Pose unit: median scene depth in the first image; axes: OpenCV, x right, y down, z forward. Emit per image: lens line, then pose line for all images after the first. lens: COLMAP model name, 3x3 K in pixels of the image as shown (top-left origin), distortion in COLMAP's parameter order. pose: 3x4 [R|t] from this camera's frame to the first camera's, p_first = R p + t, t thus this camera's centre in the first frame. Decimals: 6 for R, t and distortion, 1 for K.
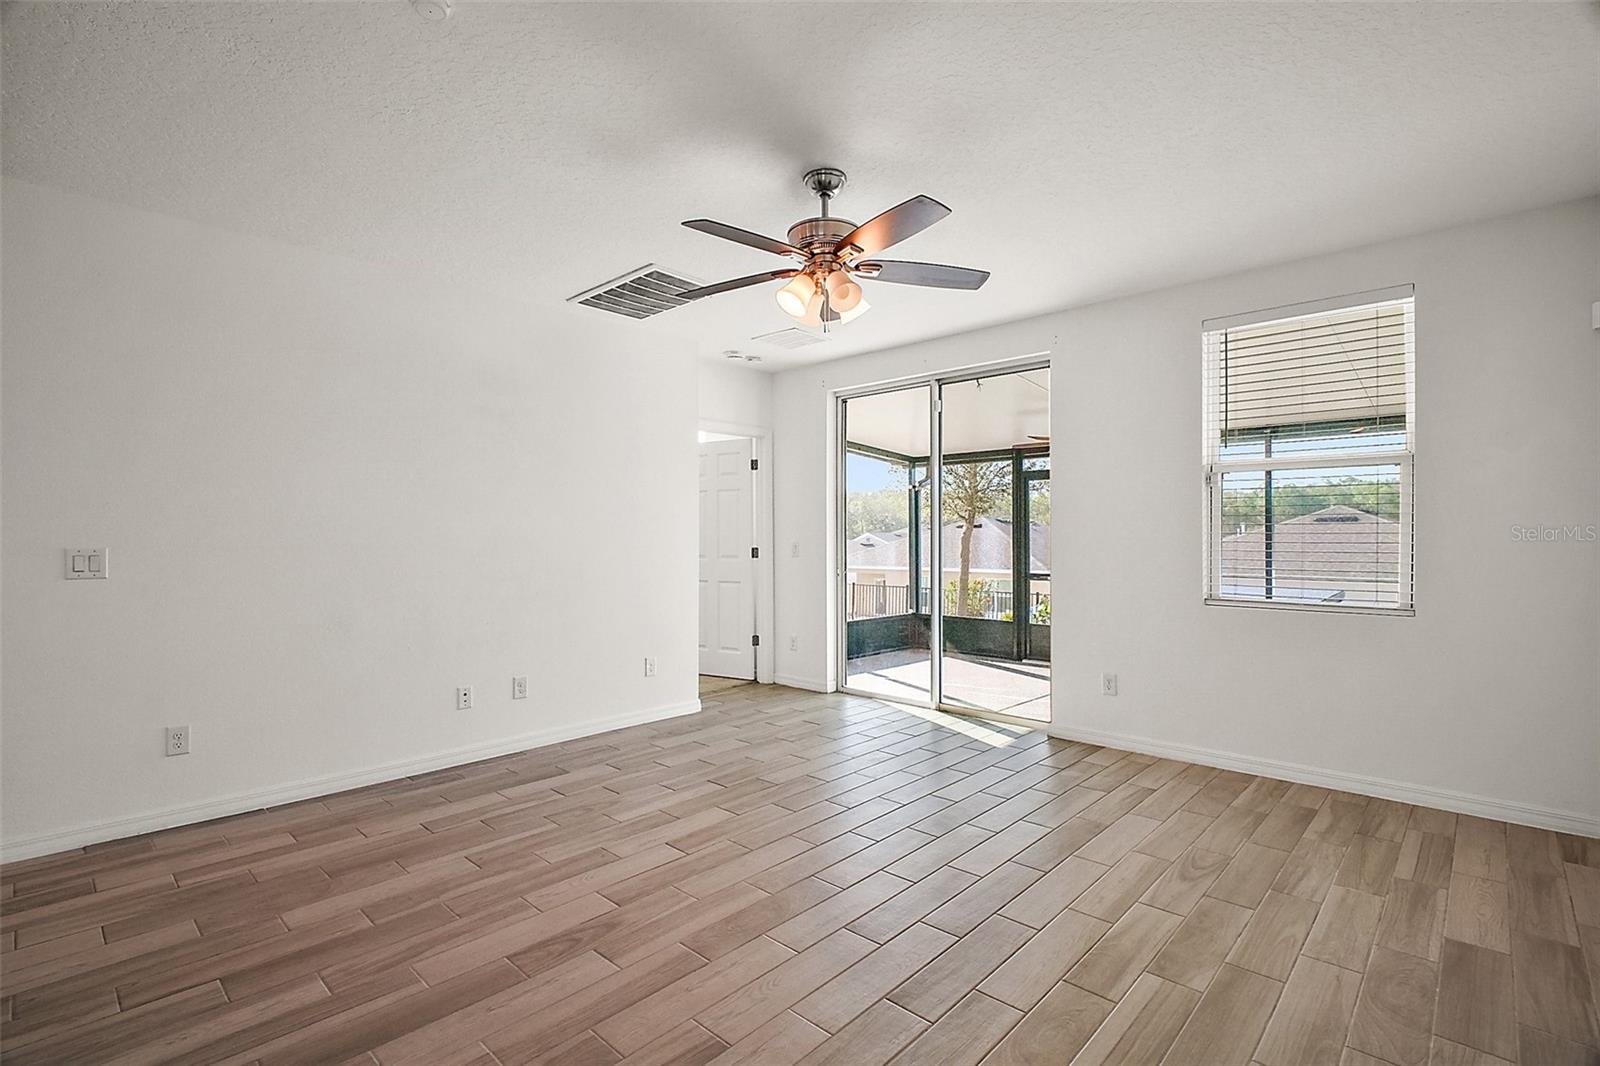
lens RADIAL K [[729.0, 0, 797.7], [0, 729.0, 540.2], [0, 0, 1]] dist [-0.002476, -0.000469]
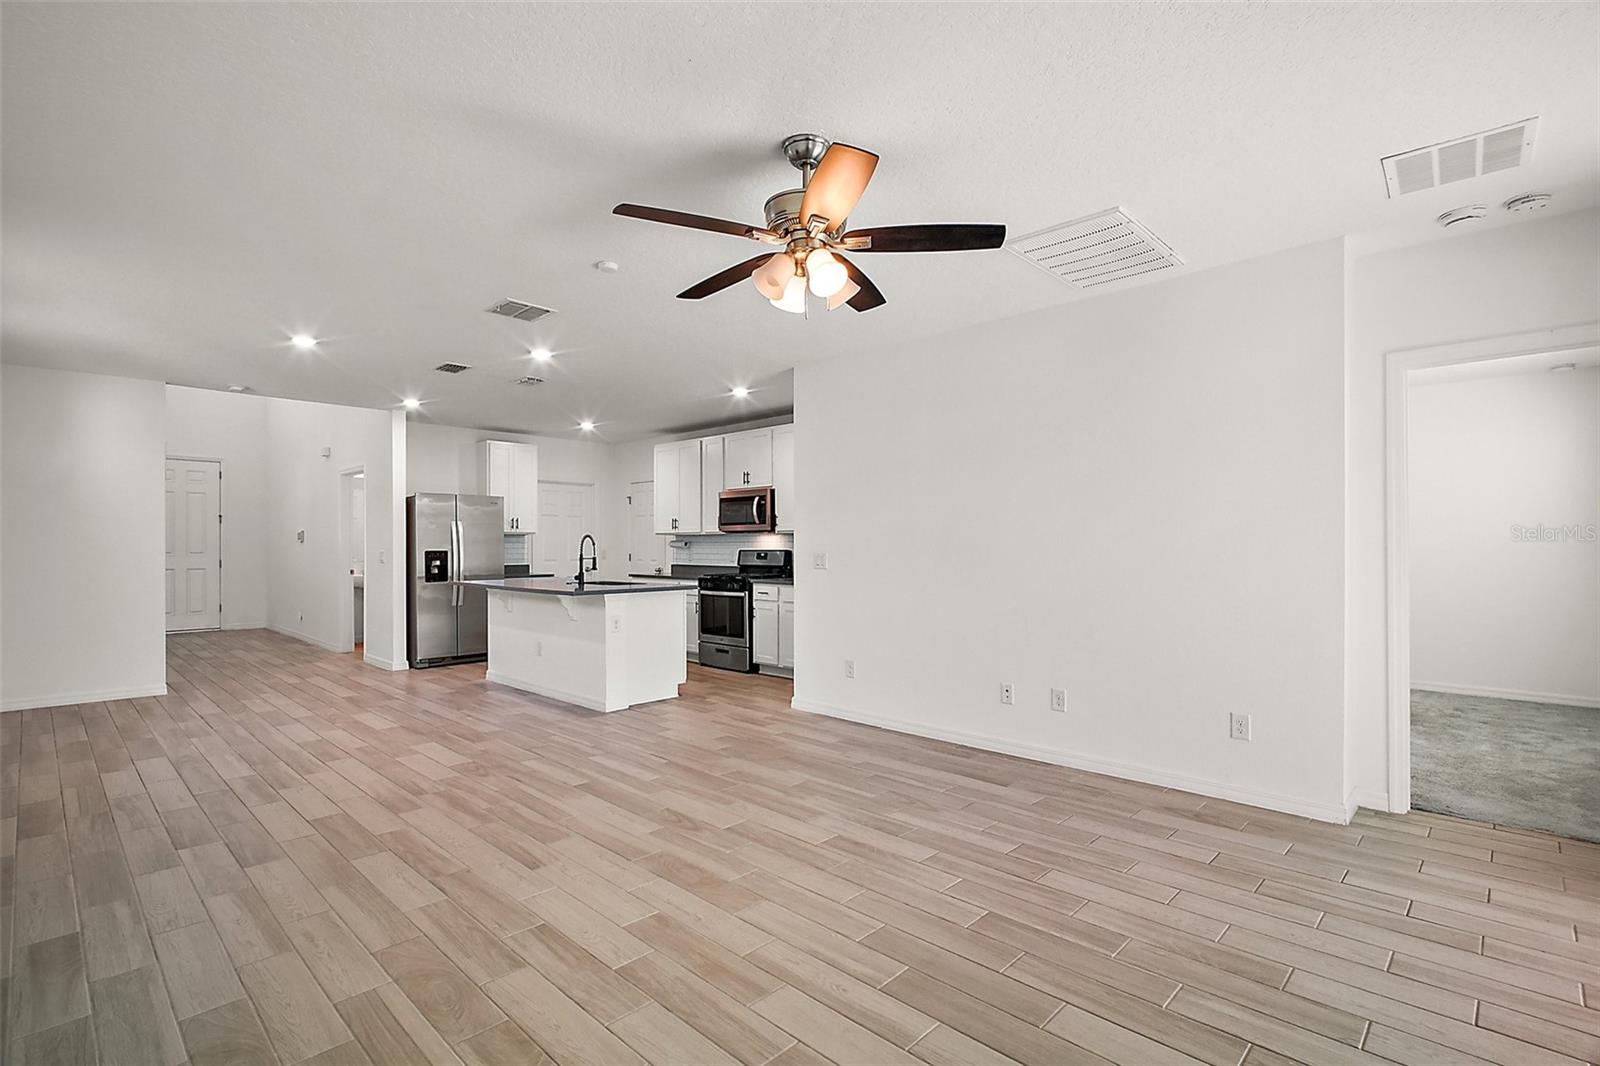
lens RADIAL K [[754.8, 0, 796.1], [0, 754.8, 545.8], [0, 0, 1]] dist [0.000761, -0.000311]
pose [[-0.015717, -0.000309, -0.999876, 0.732201], [-0.003836, 0.999993, -0.000248, -0.003098], [0.999869, 0.003832, -0.015718, 0.761613]]
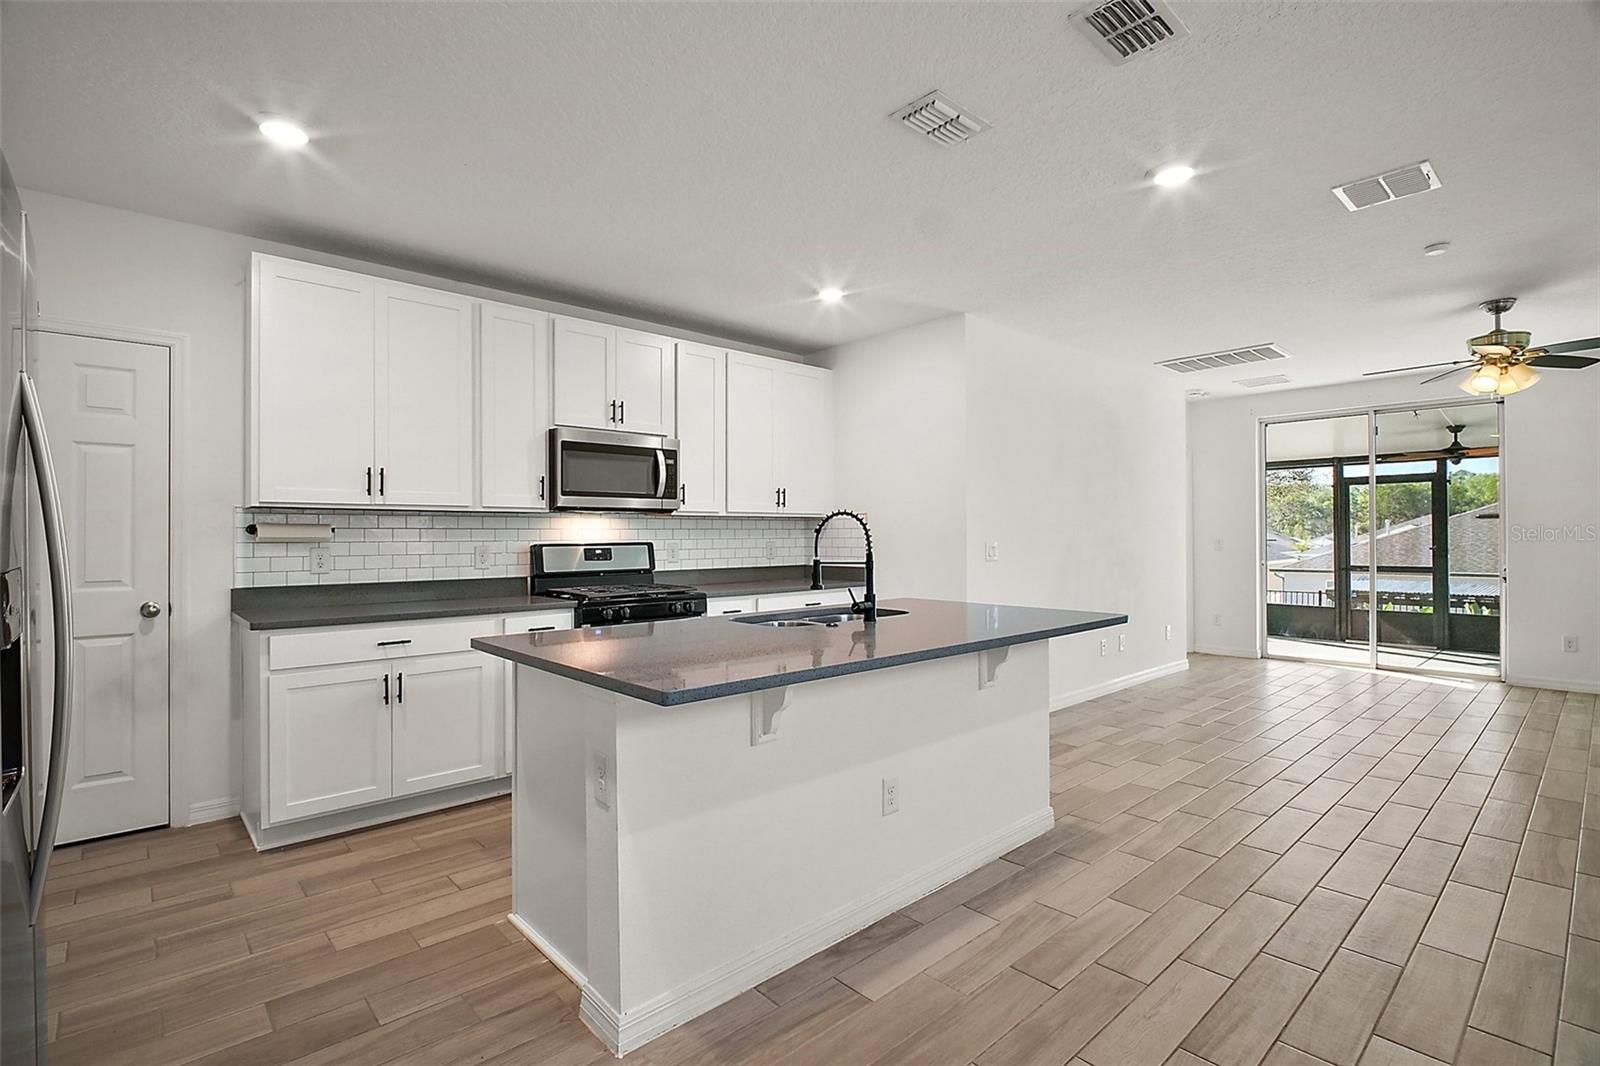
lens RADIAL K [[742.1, 0, 800.0], [0, 742.1, 533.0], [0, 0, 1]] dist [0.000236, 0.000032]
pose [[0.996688, -0.000577, -0.081319, -1.027425], [0.000123, 0.999984, -0.005597, -0.000076], [0.081321, 0.005569, 0.996672, -0.538770]]
